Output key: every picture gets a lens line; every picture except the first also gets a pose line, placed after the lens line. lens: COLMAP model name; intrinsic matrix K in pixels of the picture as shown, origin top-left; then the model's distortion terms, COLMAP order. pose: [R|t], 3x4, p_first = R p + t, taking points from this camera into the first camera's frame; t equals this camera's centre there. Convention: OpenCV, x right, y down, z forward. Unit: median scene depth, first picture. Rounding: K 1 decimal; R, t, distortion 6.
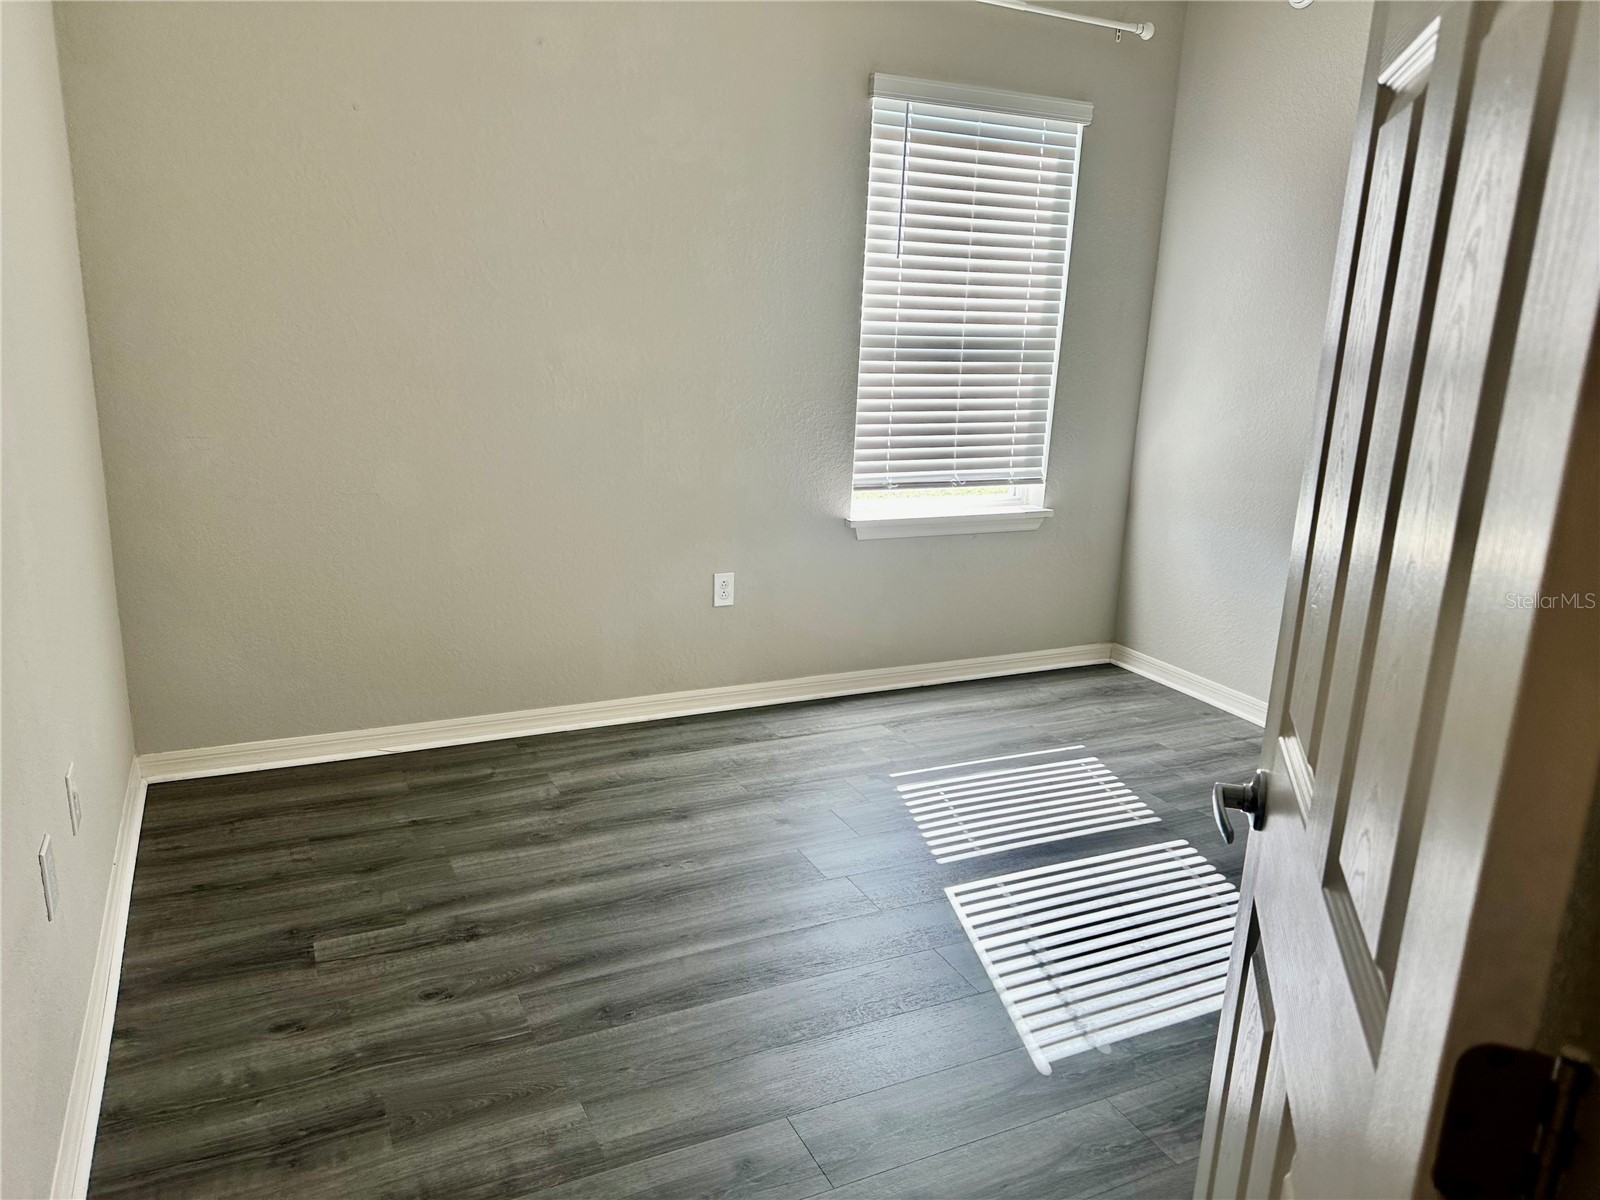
lens RADIAL K [[1144.4, 0, 800.0], [0, 1144.4, 600.0], [0, 0, 1]] dist [0.102221, -0.119361]
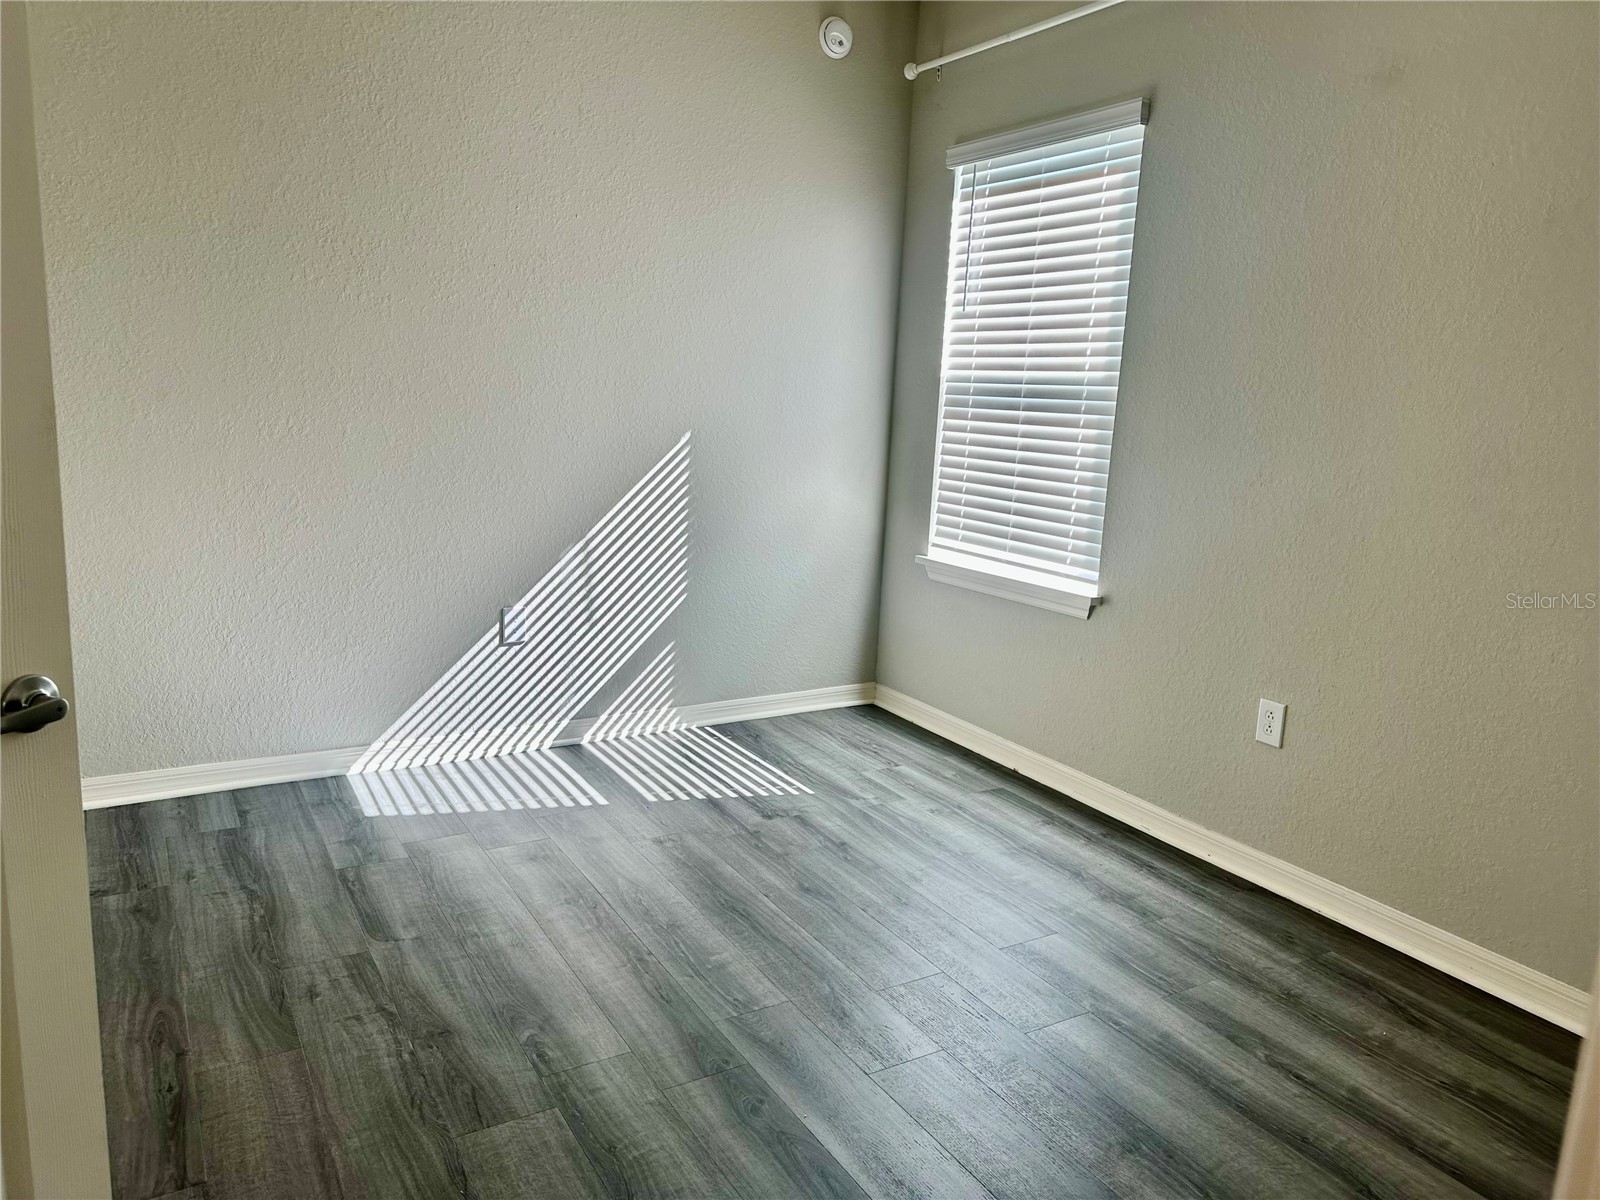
lens RADIAL K [[1144.4, 0, 800.0], [0, 1144.4, 600.0], [0, 0, 1]] dist [0.102221, -0.119361]
pose [[0.065274, 0.157521, -0.985356, 1.084260], [-0.273228, 0.952546, 0.134176, -0.138491], [0.959732, 0.260469, 0.105216, 0.776426]]
